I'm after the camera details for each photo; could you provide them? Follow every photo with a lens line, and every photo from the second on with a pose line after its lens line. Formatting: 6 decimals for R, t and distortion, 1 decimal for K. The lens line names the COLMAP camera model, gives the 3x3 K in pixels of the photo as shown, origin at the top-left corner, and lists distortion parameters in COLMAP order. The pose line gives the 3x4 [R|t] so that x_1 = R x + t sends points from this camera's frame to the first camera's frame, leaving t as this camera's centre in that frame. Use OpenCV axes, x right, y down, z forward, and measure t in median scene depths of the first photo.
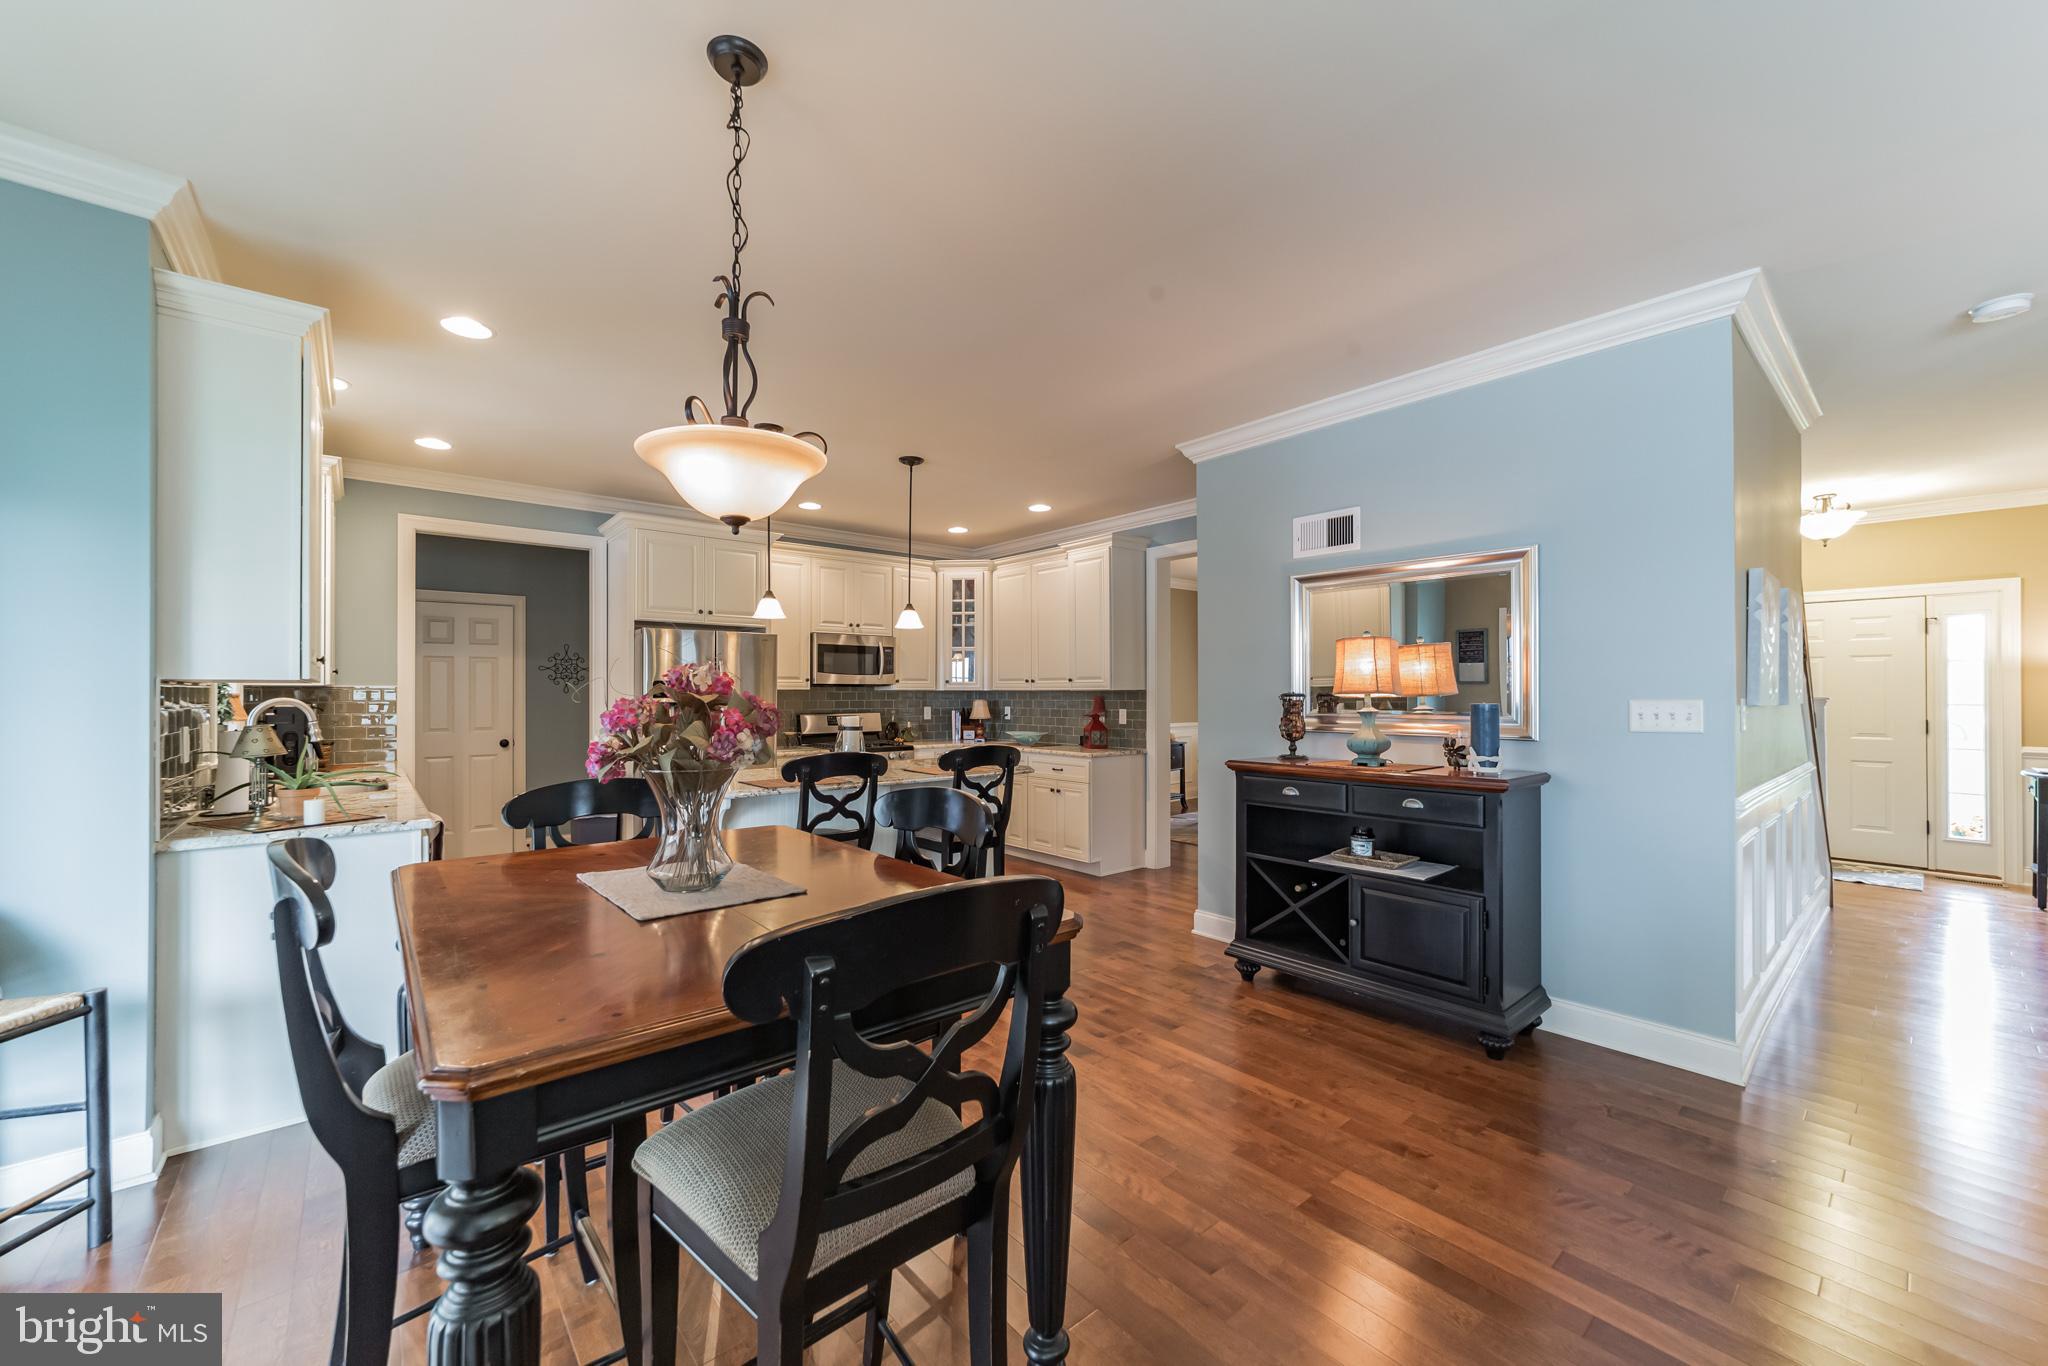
lens RADIAL K [[780.9, 0, 1010.5], [0, 780.9, 689.2], [0, 0, 1]] dist [-0.013320, 0.000113]
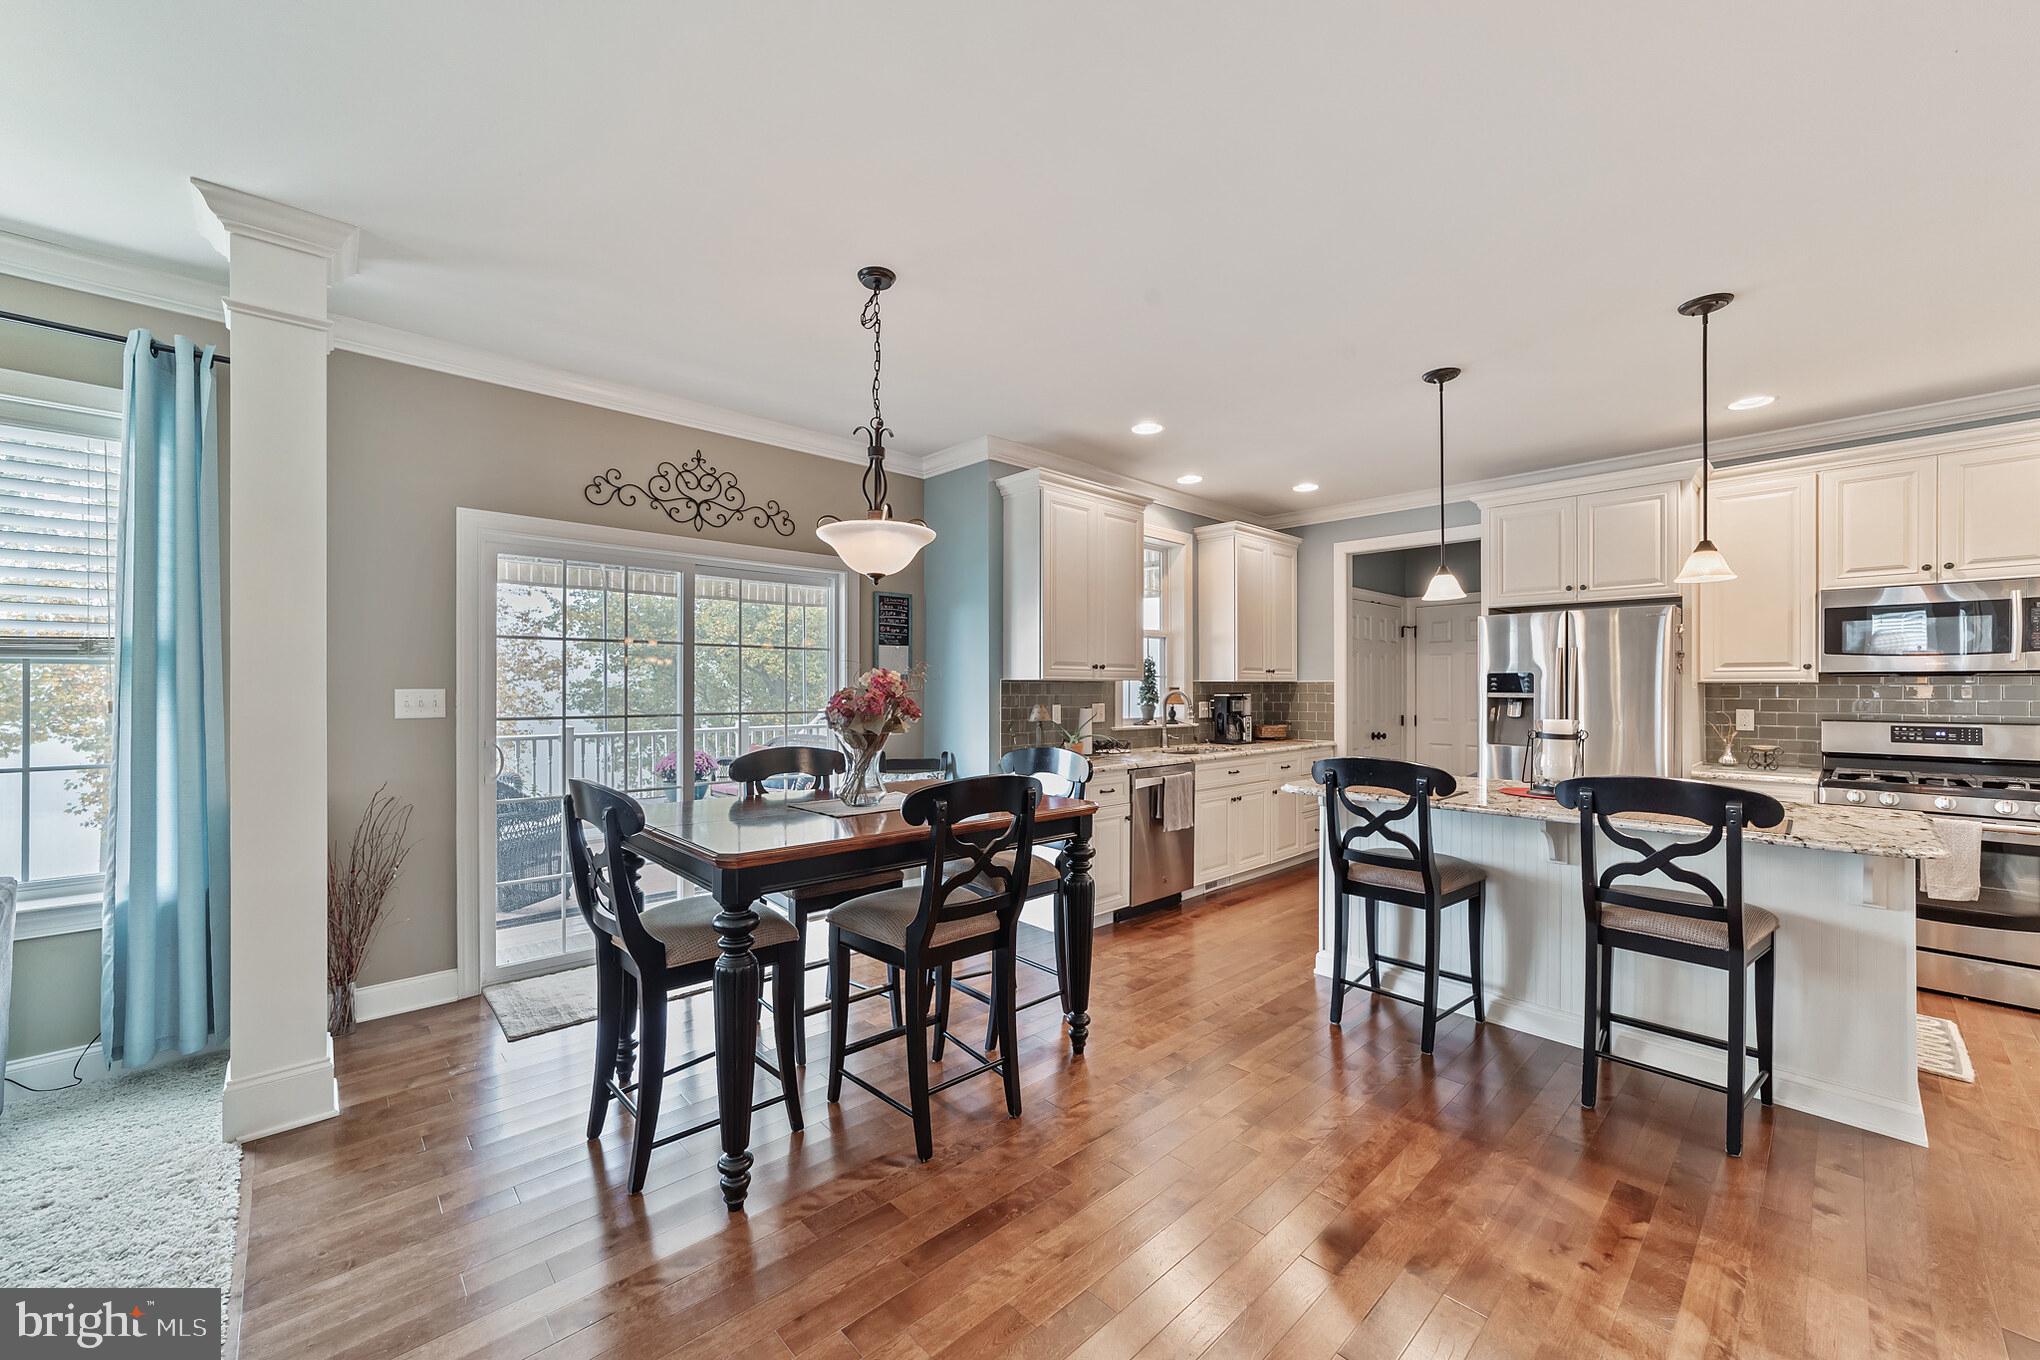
lens RADIAL K [[790.1, 0, 1025.4], [0, 790.1, 684.7], [0, 0, 1]] dist [-0.016840, 0.009021]
pose [[0.074580, -0.002278, -0.997212, 0.306575], [0.003999, 0.999990, -0.001985, 0.001516], [0.997207, -0.003840, 0.074589, 0.292704]]
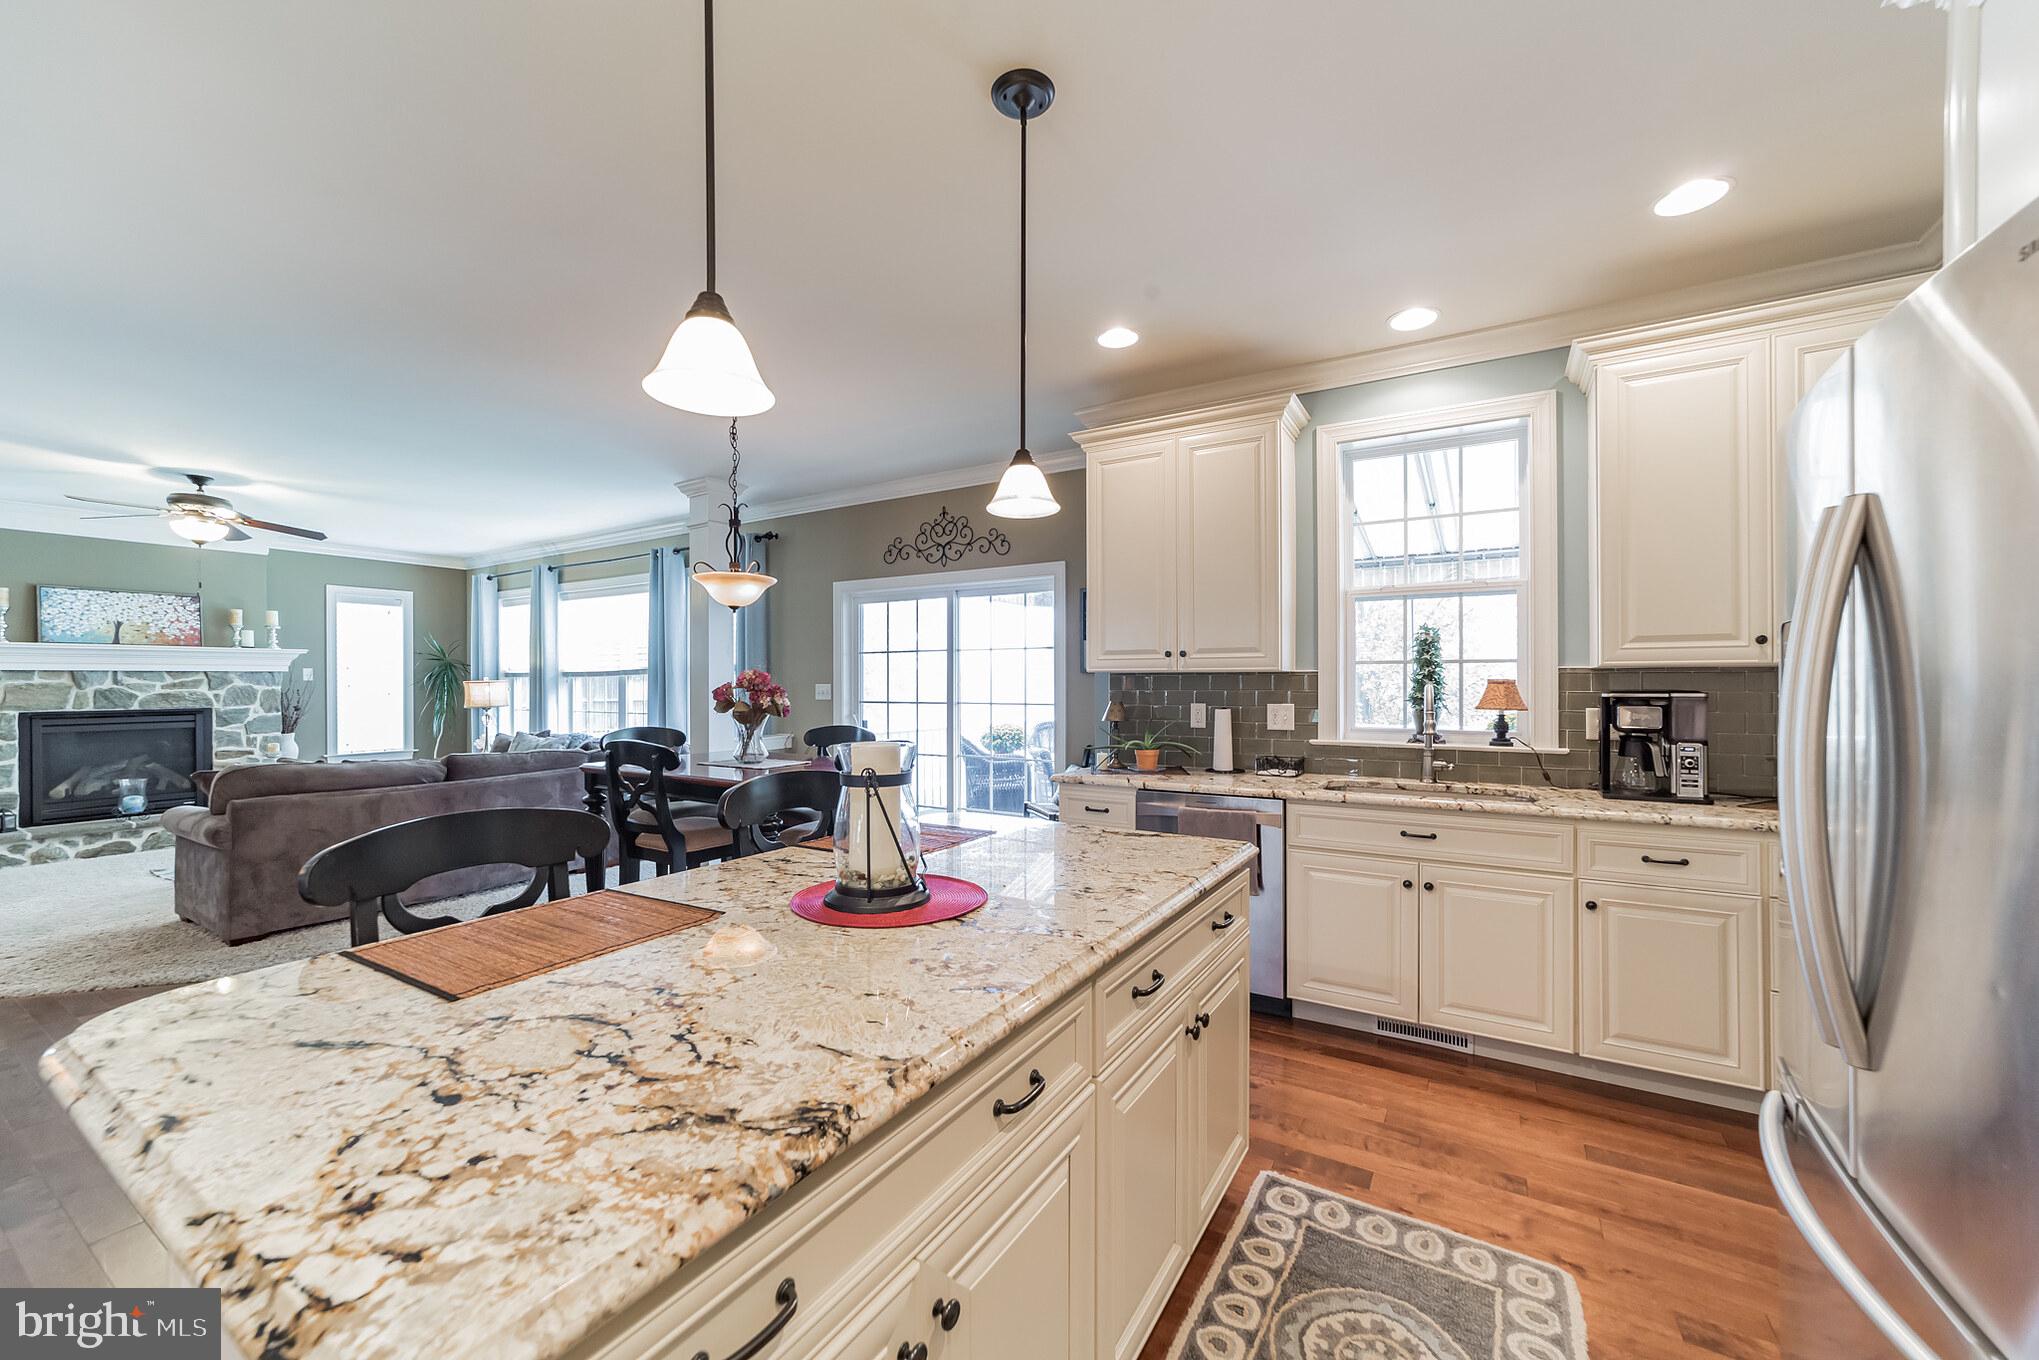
lens RADIAL K [[808.7, 0, 996.2], [0, 808.7, 681.5], [0, 0, 1]] dist [-0.000059, 0.000363]
pose [[-0.950032, 0.005168, -0.312111, -0.078021], [0.007500, 0.999952, -0.006273, 0.005242], [0.312064, -0.008300, -0.950025, 0.857682]]
